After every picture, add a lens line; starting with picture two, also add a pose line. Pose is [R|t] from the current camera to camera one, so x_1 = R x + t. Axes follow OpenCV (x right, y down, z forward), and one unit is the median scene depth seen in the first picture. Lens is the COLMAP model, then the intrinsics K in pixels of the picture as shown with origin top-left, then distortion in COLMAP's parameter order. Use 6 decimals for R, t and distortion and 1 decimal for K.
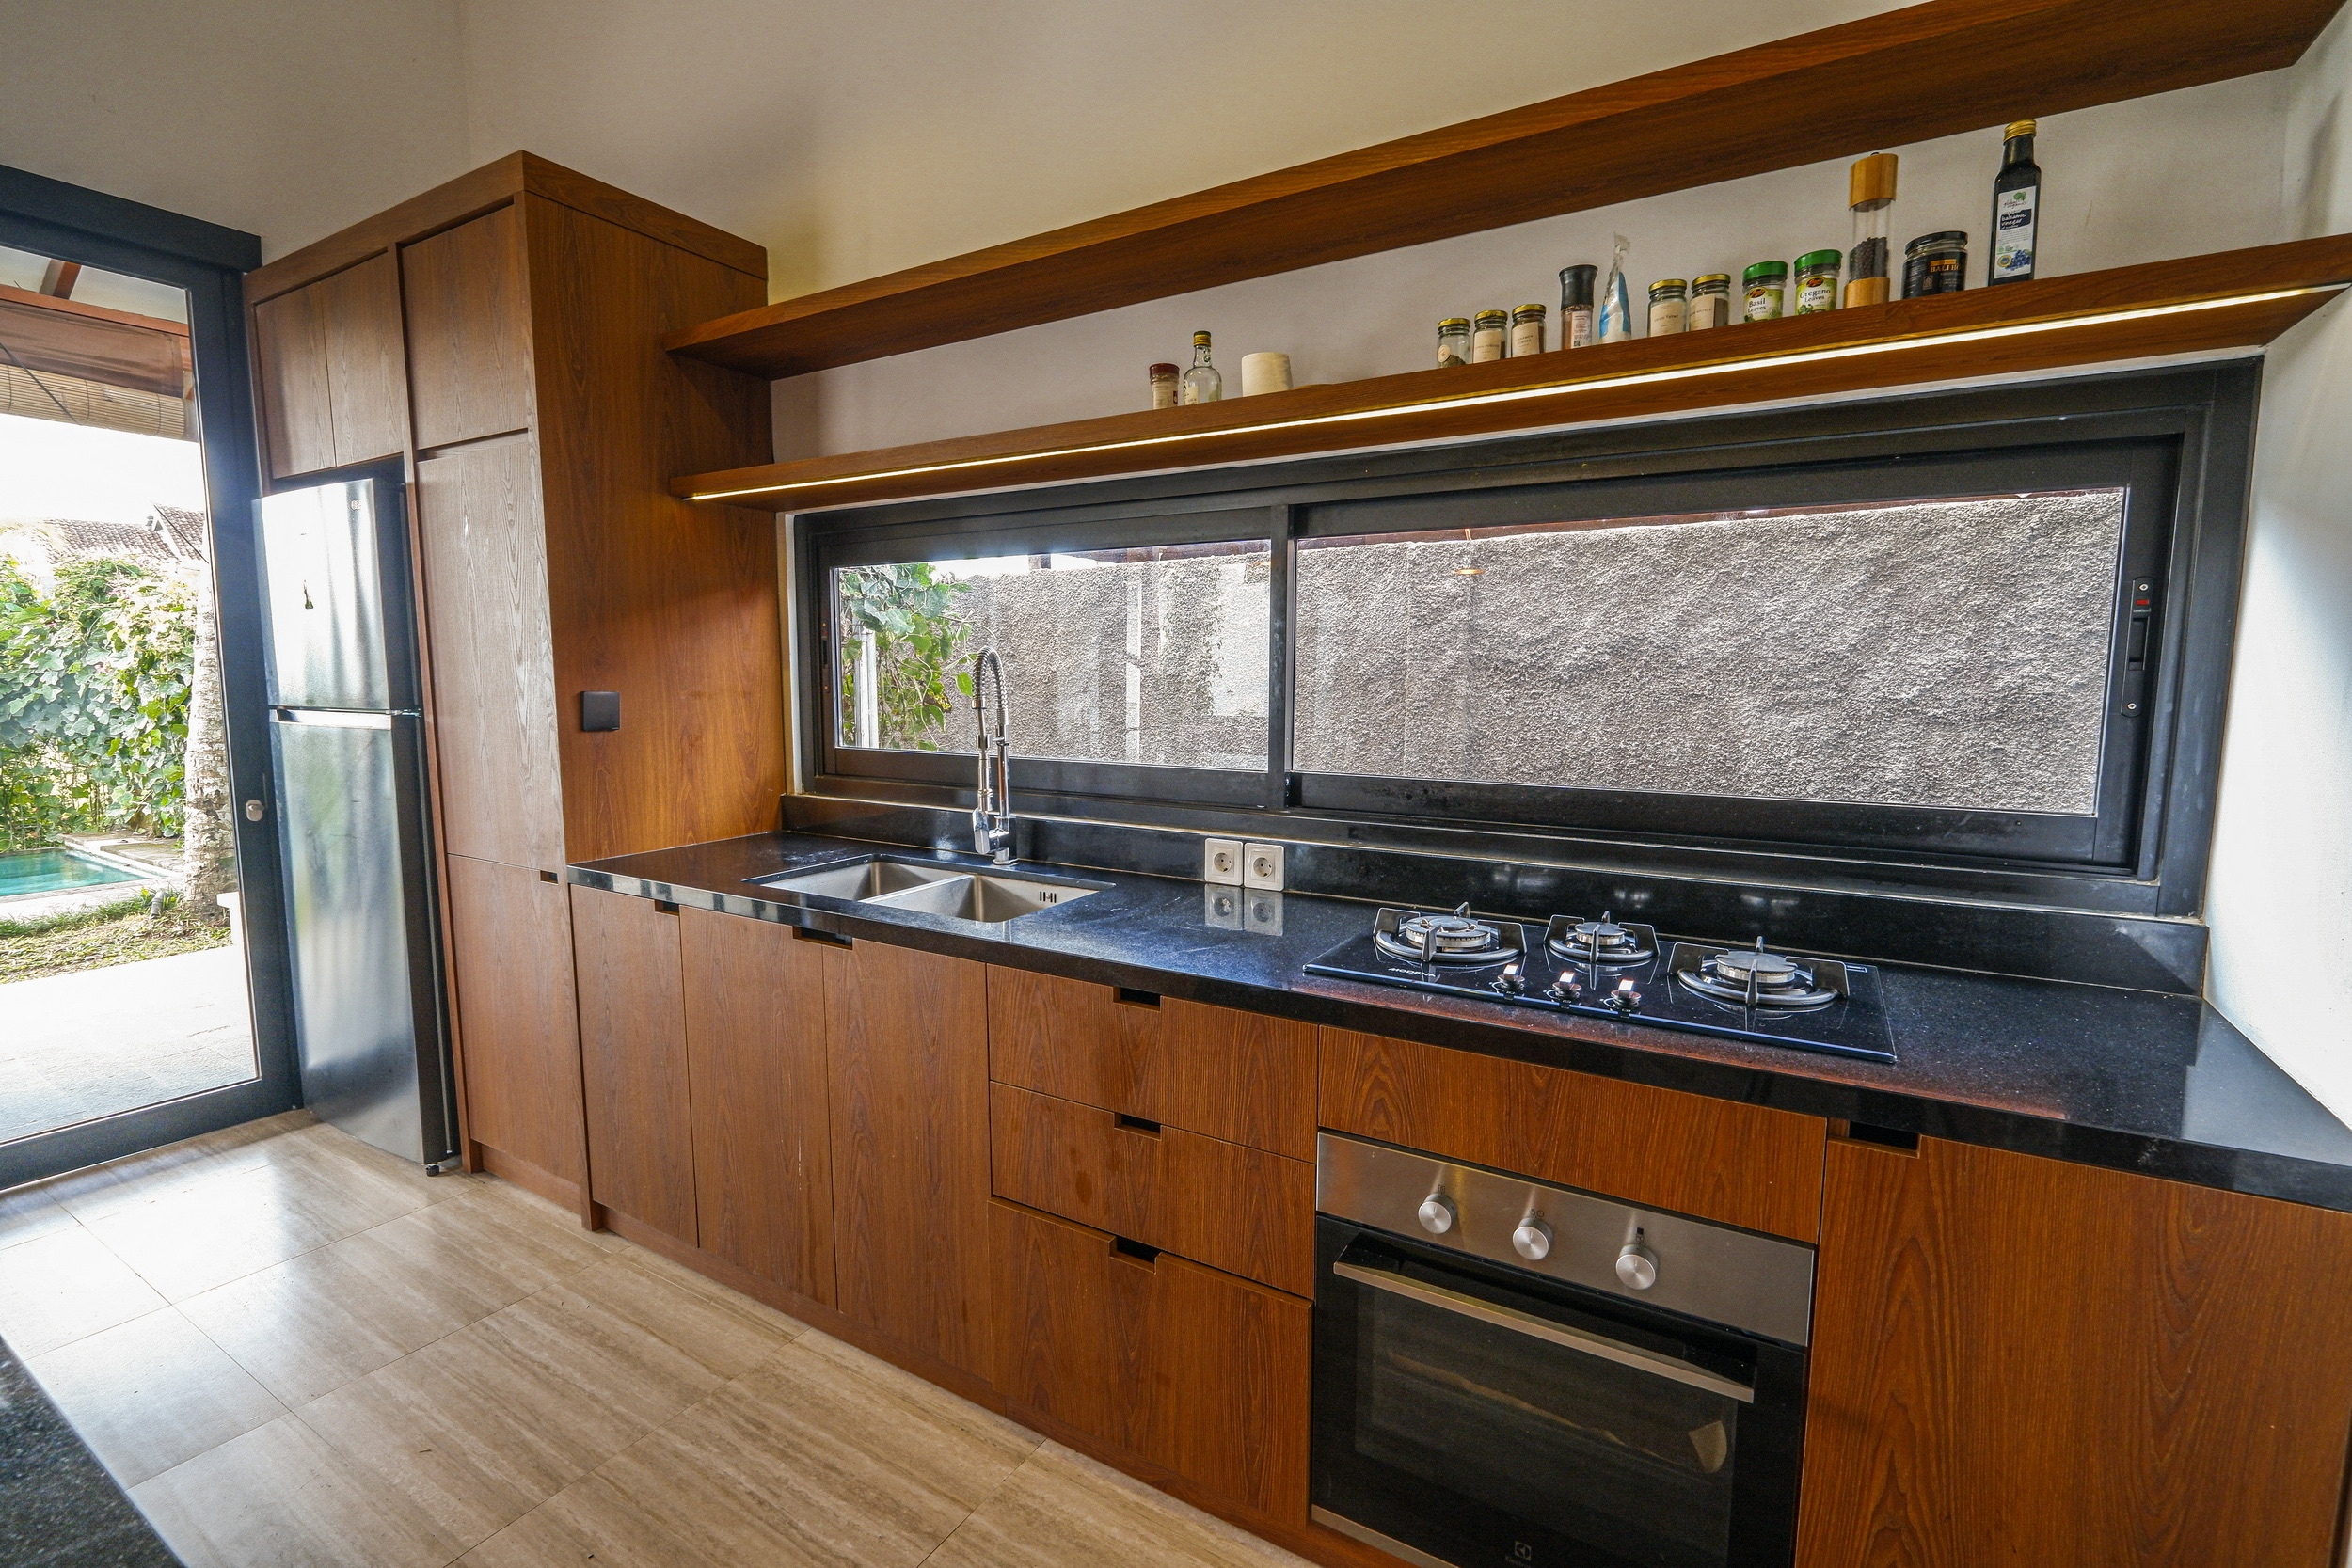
lens RADIAL K [[1051.0, 0, 1192.8], [0, 1051.0, 803.2], [0, 0, 1]] dist [-0.001104, -0.003692]
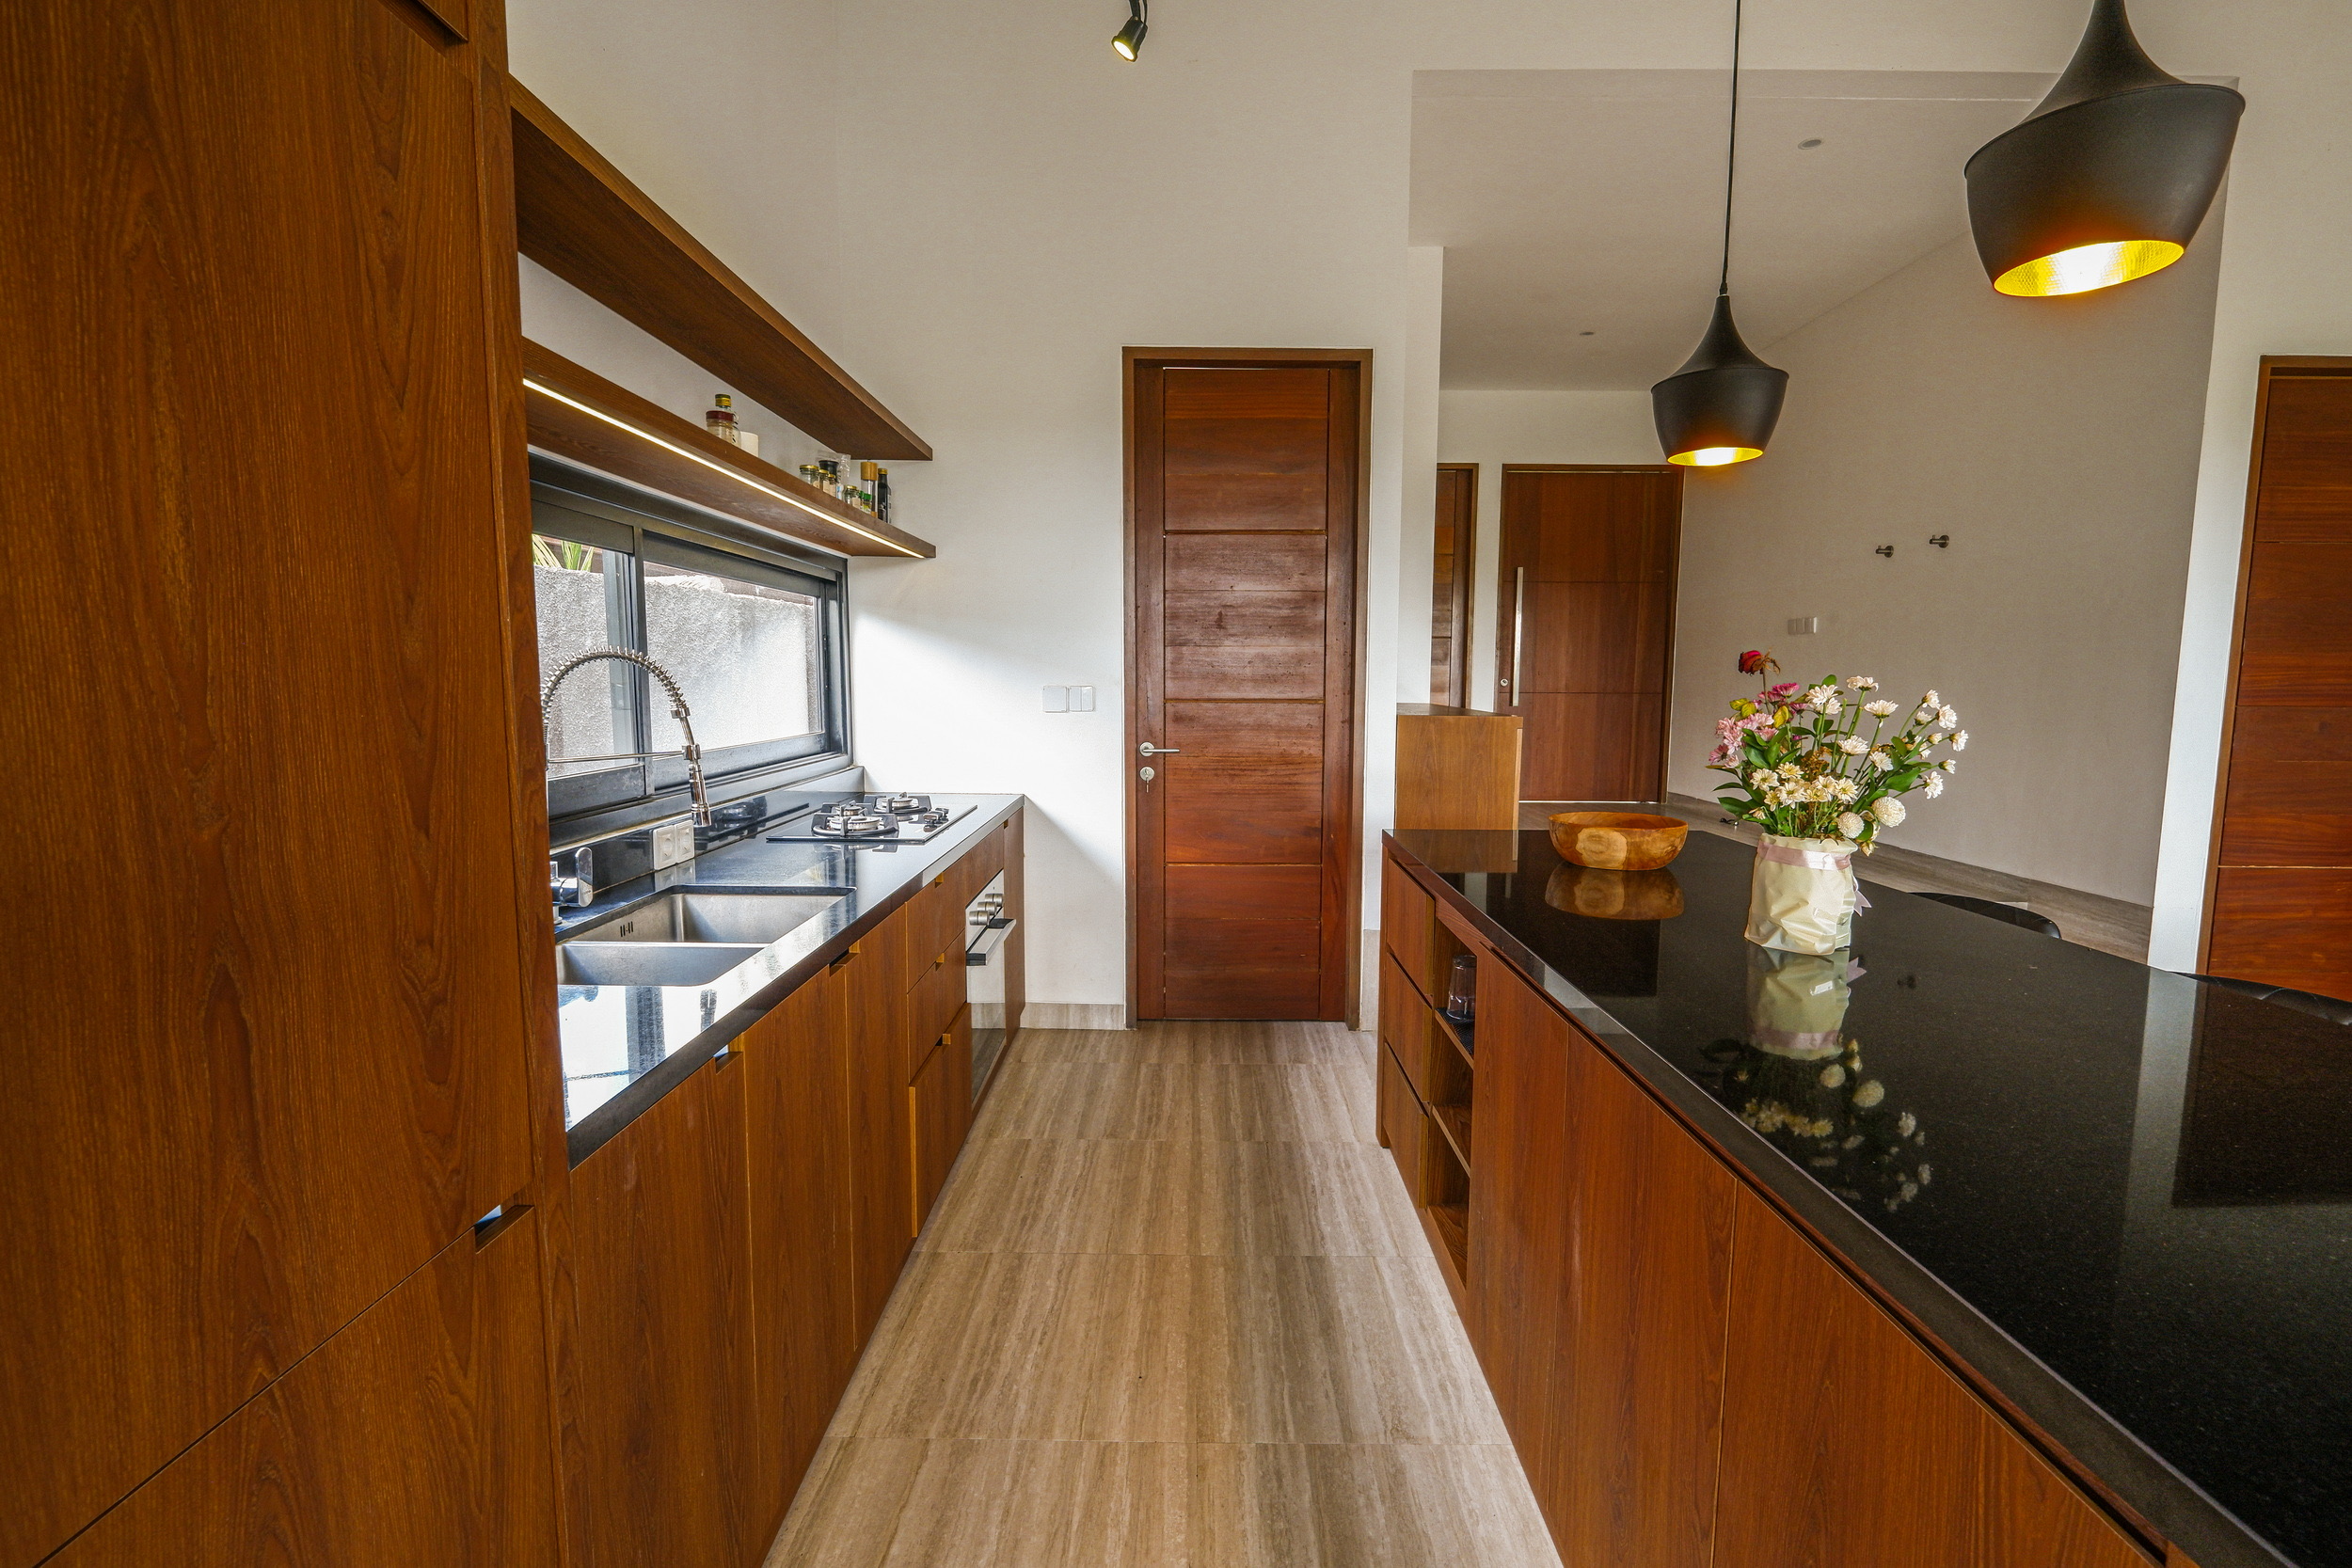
lens RADIAL K [[1051.0, 0, 1179.2], [0, 1051.0, 789.8], [0, 0, 1]] dist [-0.001104, -0.003692]
pose [[-0.502117, -0.103227, 0.858617, -1.012007], [0.098388, 0.979585, 0.175308, -0.119767], [-0.859184, 0.172503, -0.481710, 0.909559]]
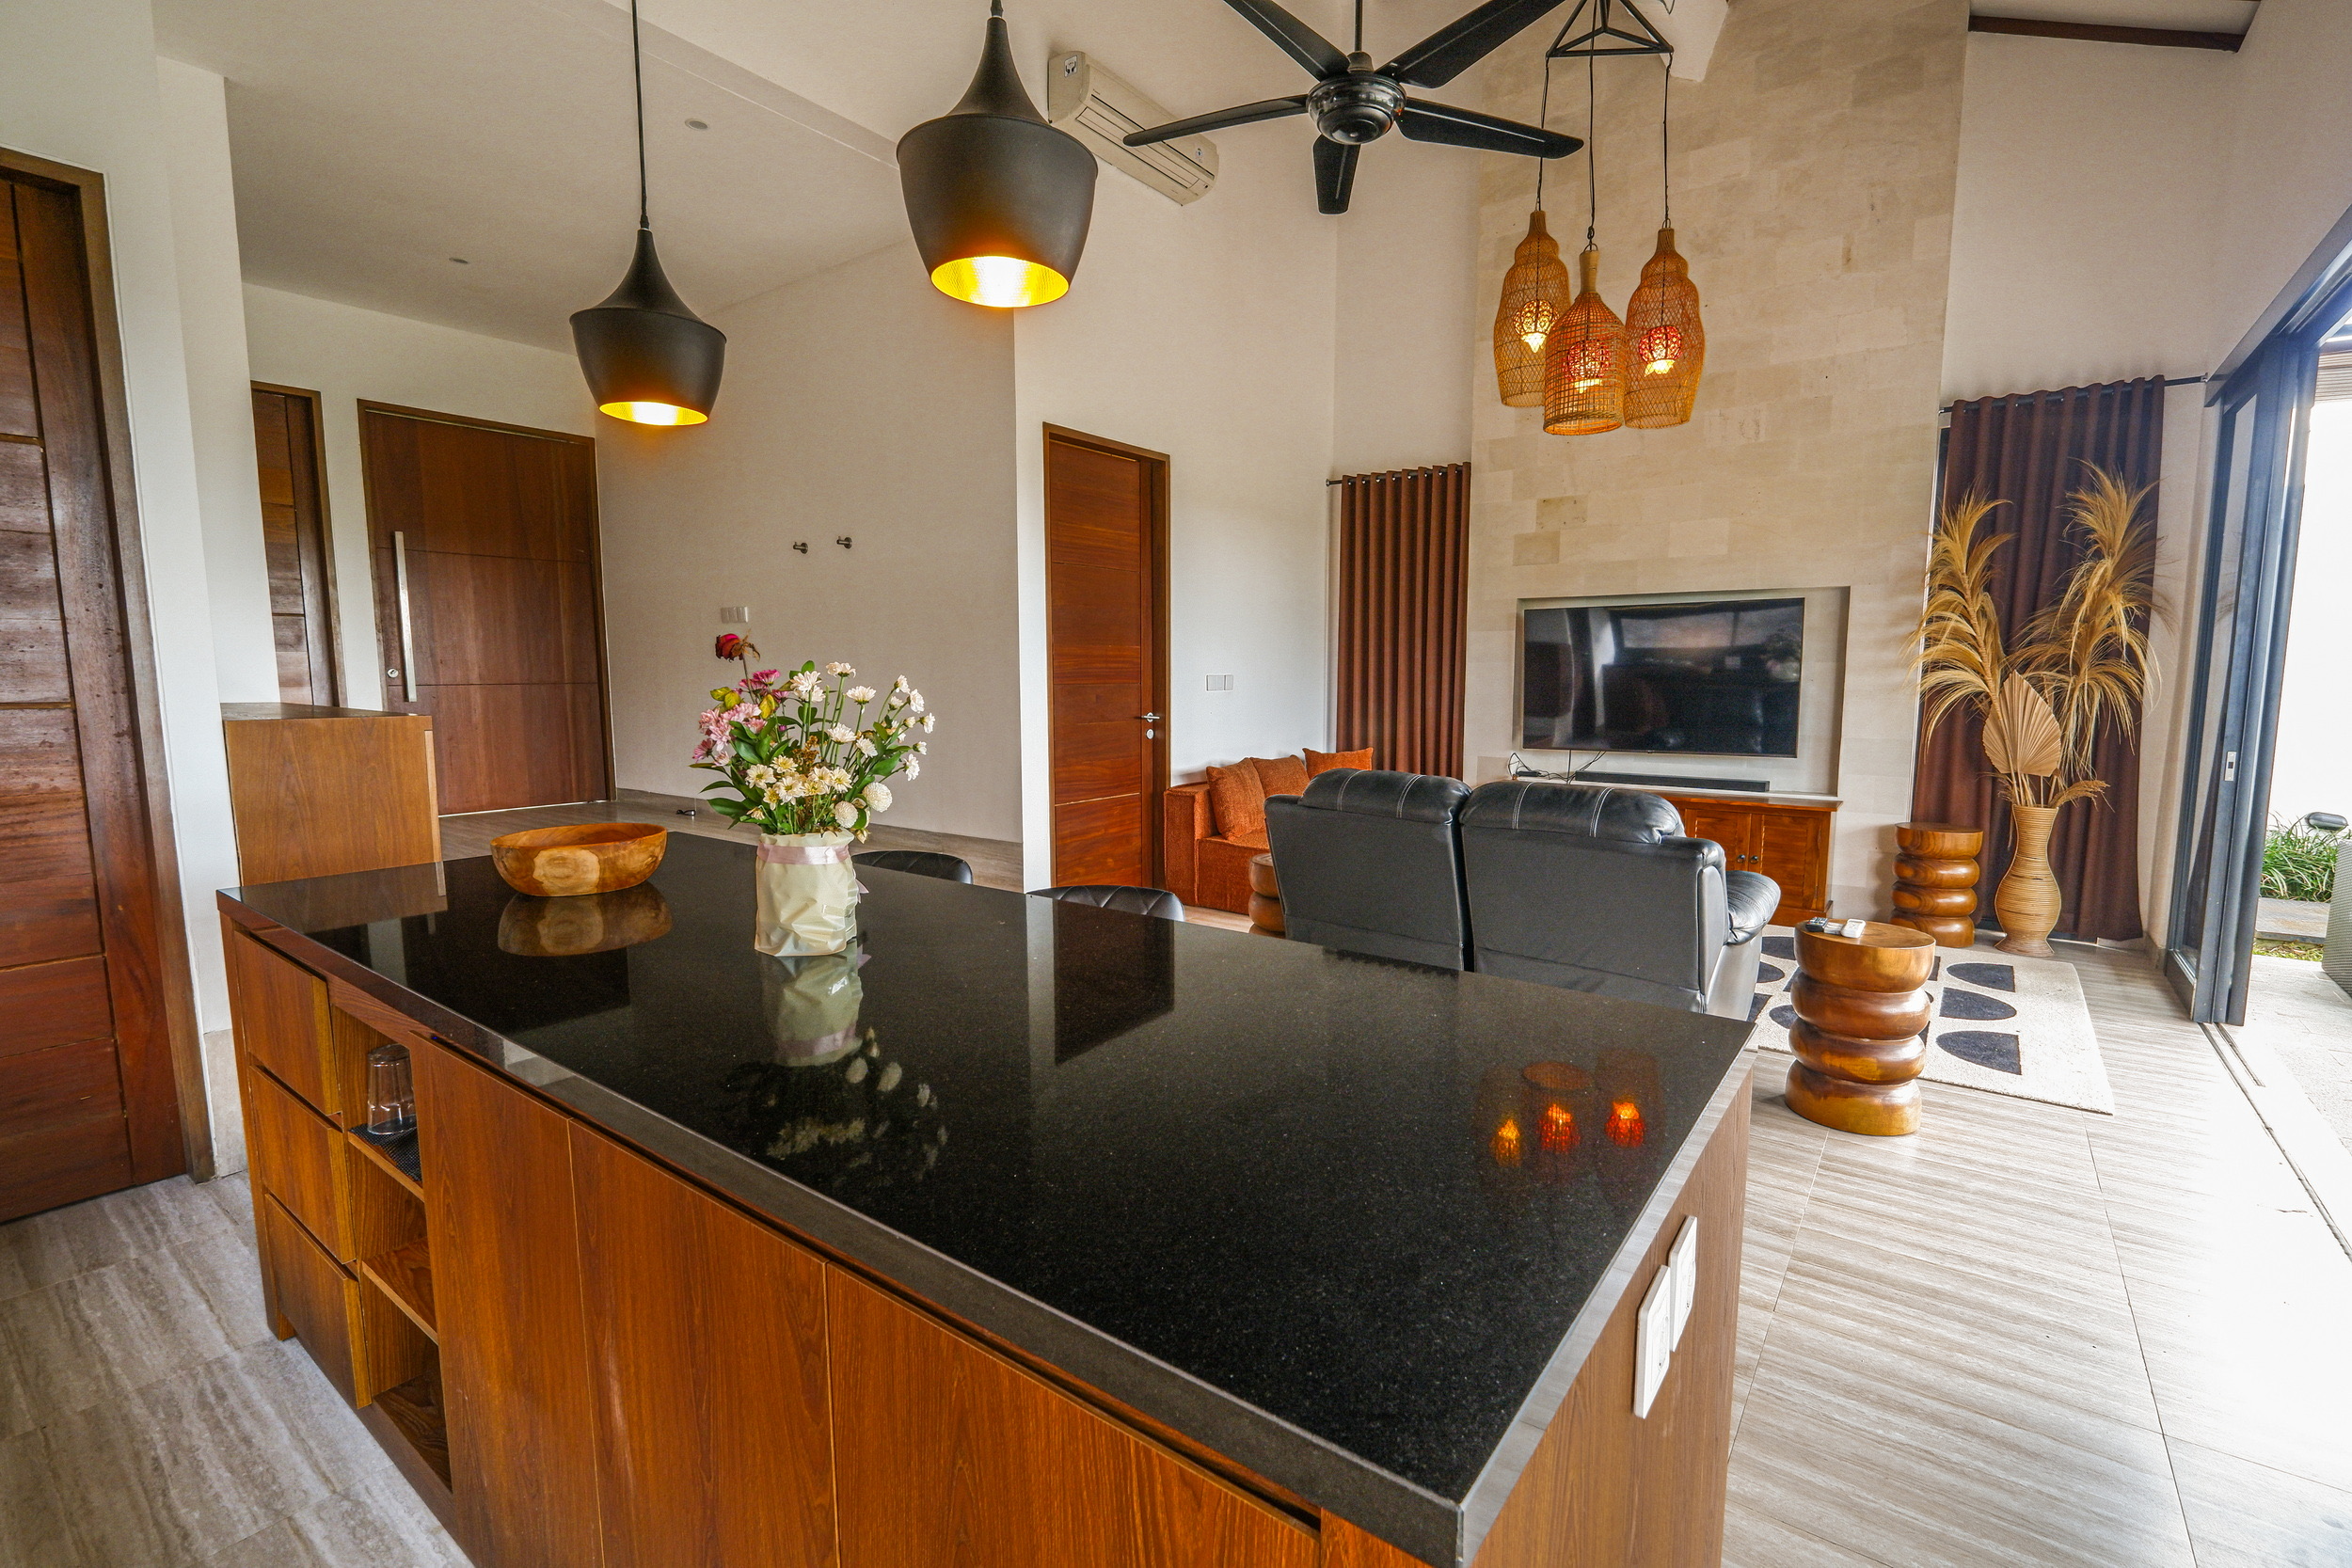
lens RADIAL K [[1051.0, 0, 1188.3], [0, 1051.0, 787.9], [0, 0, 1]] dist [-0.001104, -0.003692]
pose [[-0.995059, -0.018950, 0.097460, -0.932394], [0.004656, 0.971630, 0.236461, -0.108537], [-0.099176, 0.235747, -0.966741, 0.832968]]
